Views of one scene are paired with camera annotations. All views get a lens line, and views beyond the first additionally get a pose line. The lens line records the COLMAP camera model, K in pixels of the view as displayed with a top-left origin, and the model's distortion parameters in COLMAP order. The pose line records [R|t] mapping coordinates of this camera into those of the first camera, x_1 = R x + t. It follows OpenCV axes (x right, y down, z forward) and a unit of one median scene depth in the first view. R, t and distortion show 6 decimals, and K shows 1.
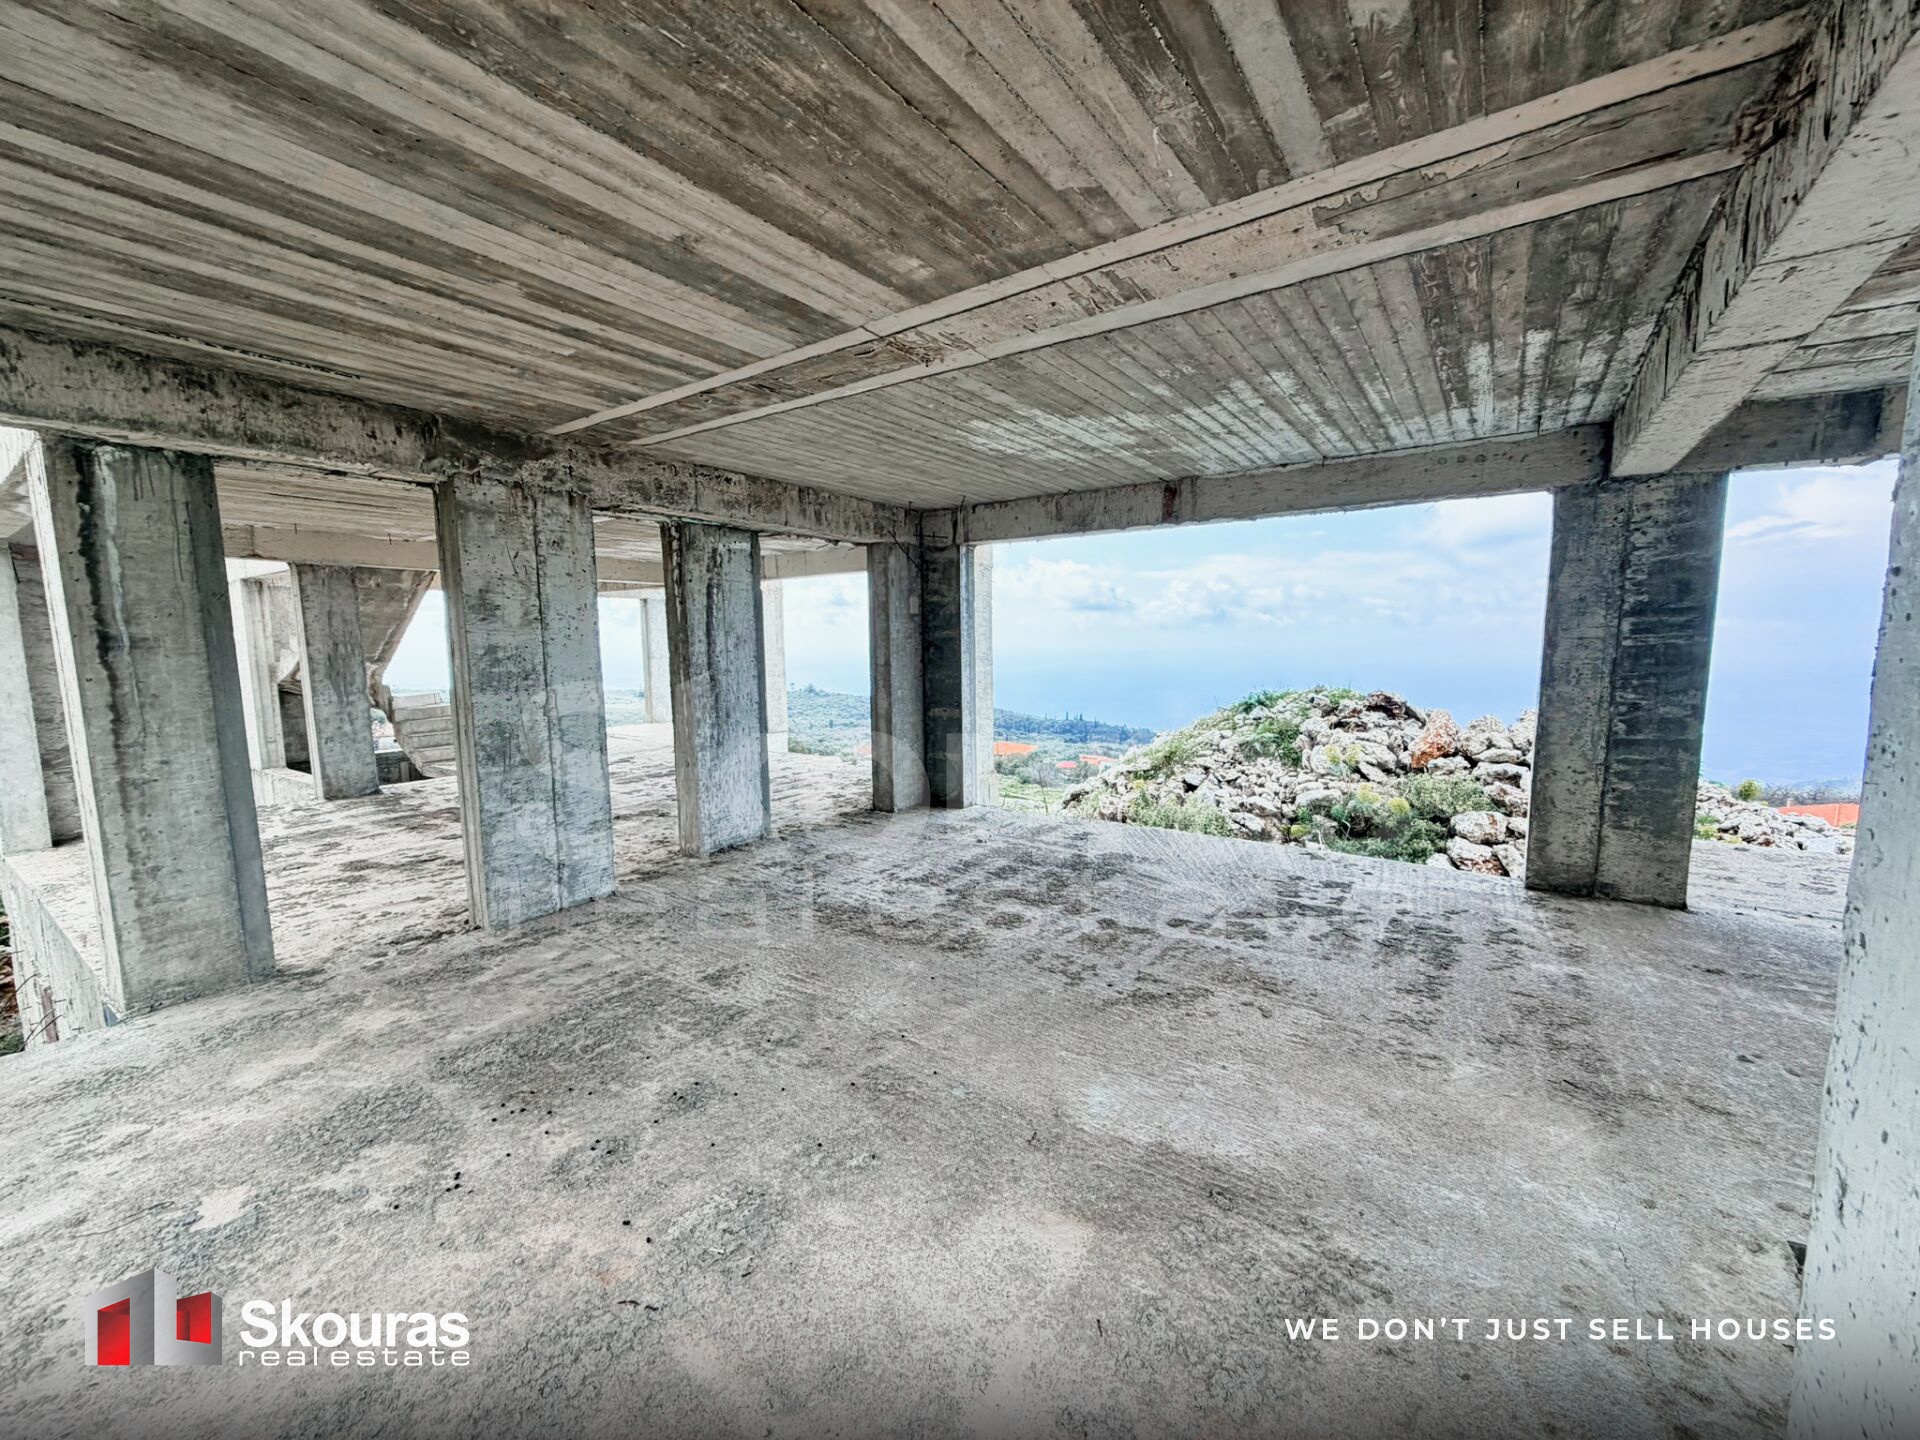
lens RADIAL K [[763.3, 0, 955.5], [0, 763.3, 721.8], [0, 0, 1]] dist [-0.000426, 0.000172]
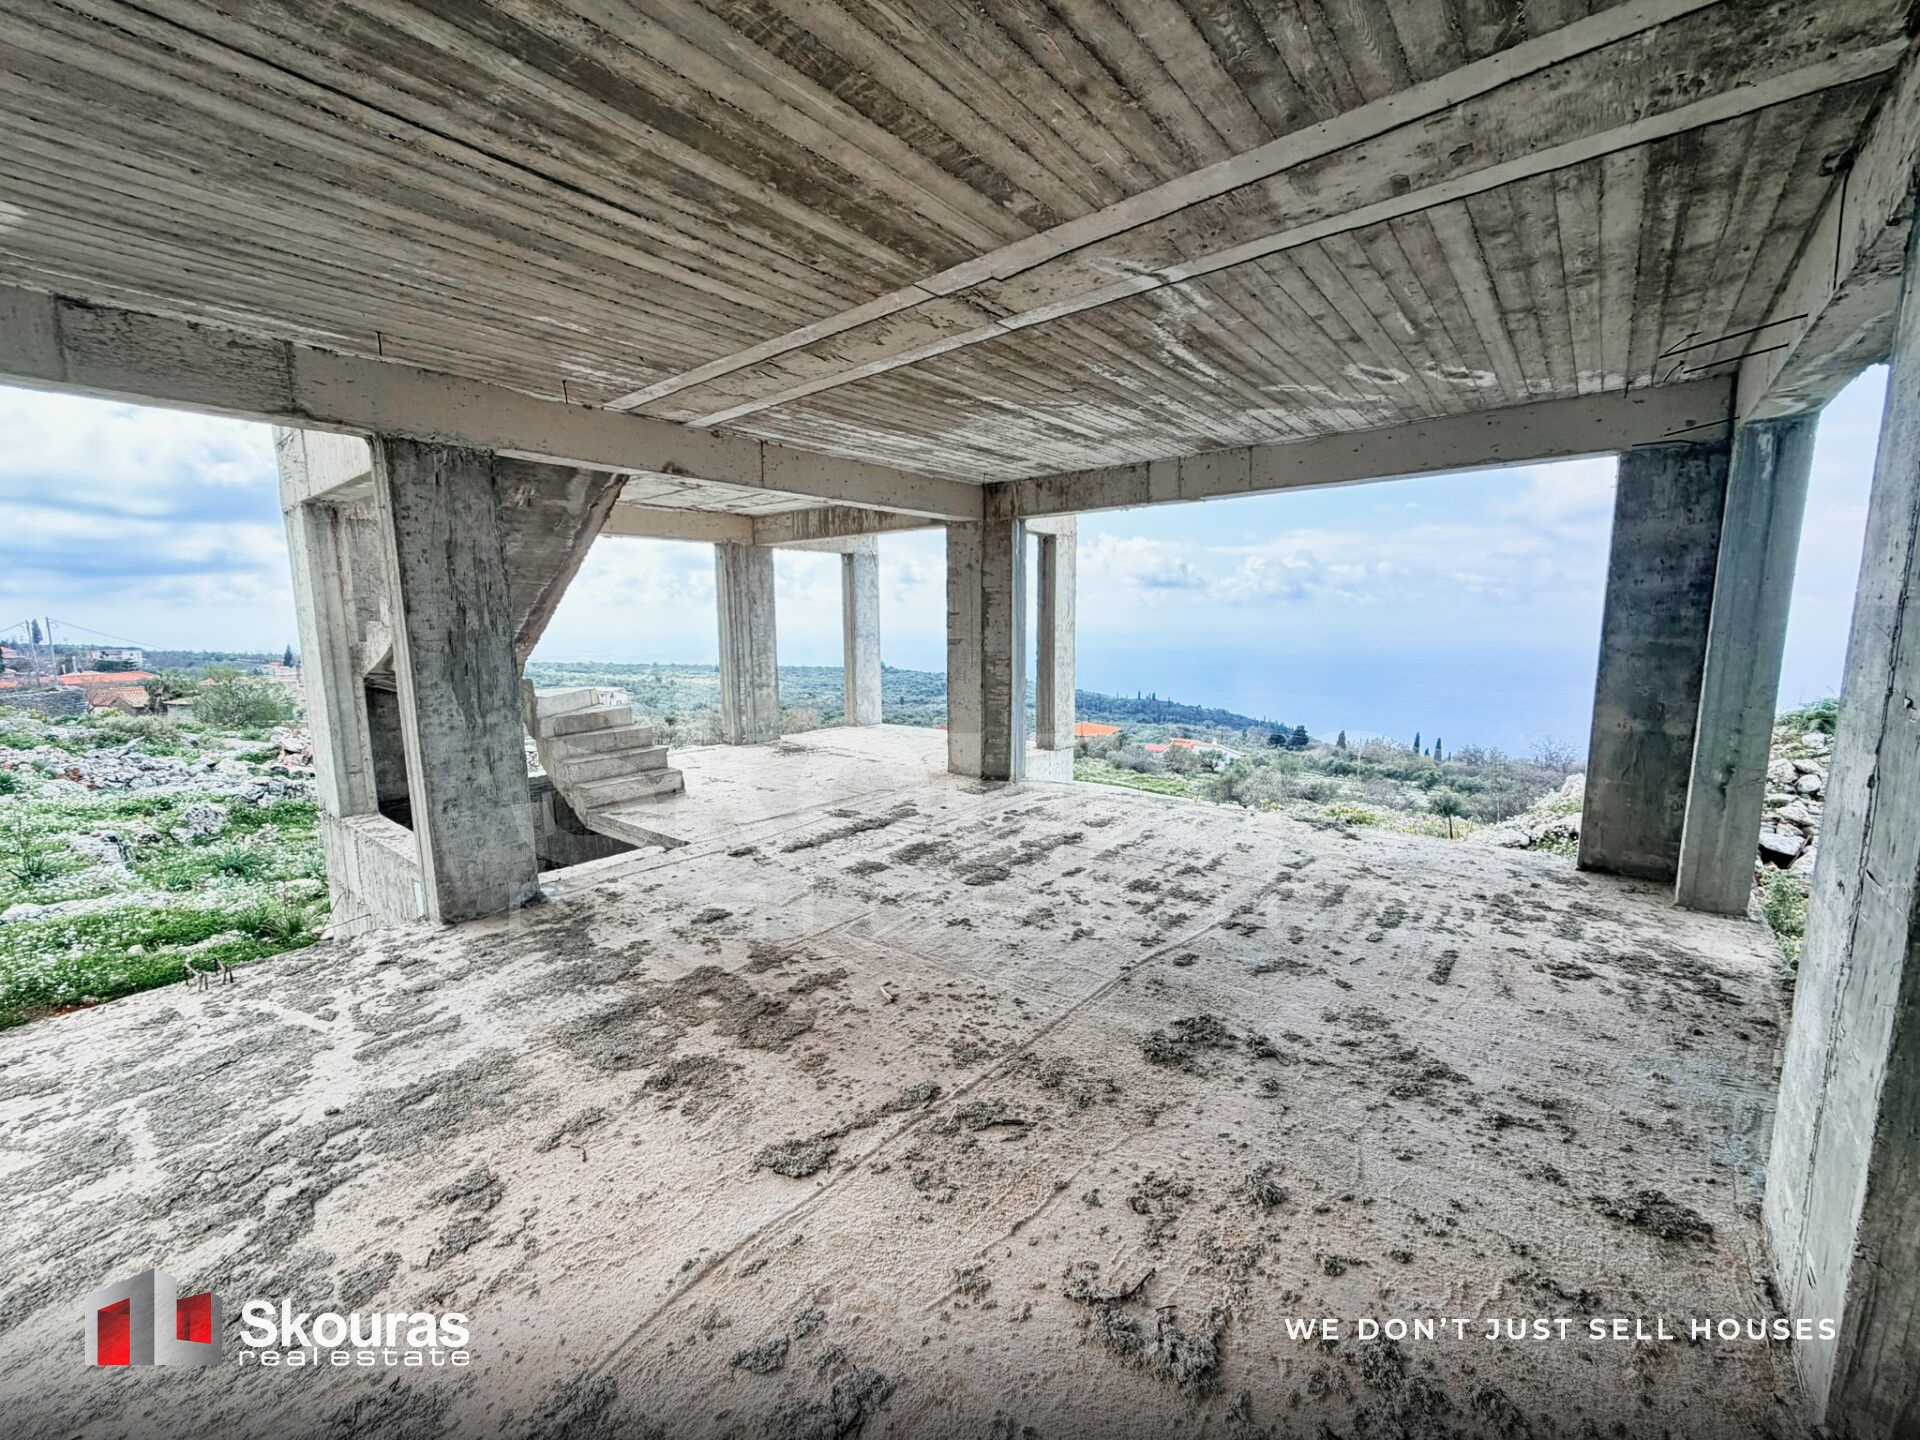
lens RADIAL K [[766.9, 0, 961.8], [0, 766.9, 722.4], [0, 0, 1]] dist [-0.000527, 0.000227]
pose [[0.996610, 0.014931, -0.080899, -0.628777], [-0.012512, 0.999462, 0.030318, -0.067489], [0.081308, -0.029203, 0.996261, 0.743875]]
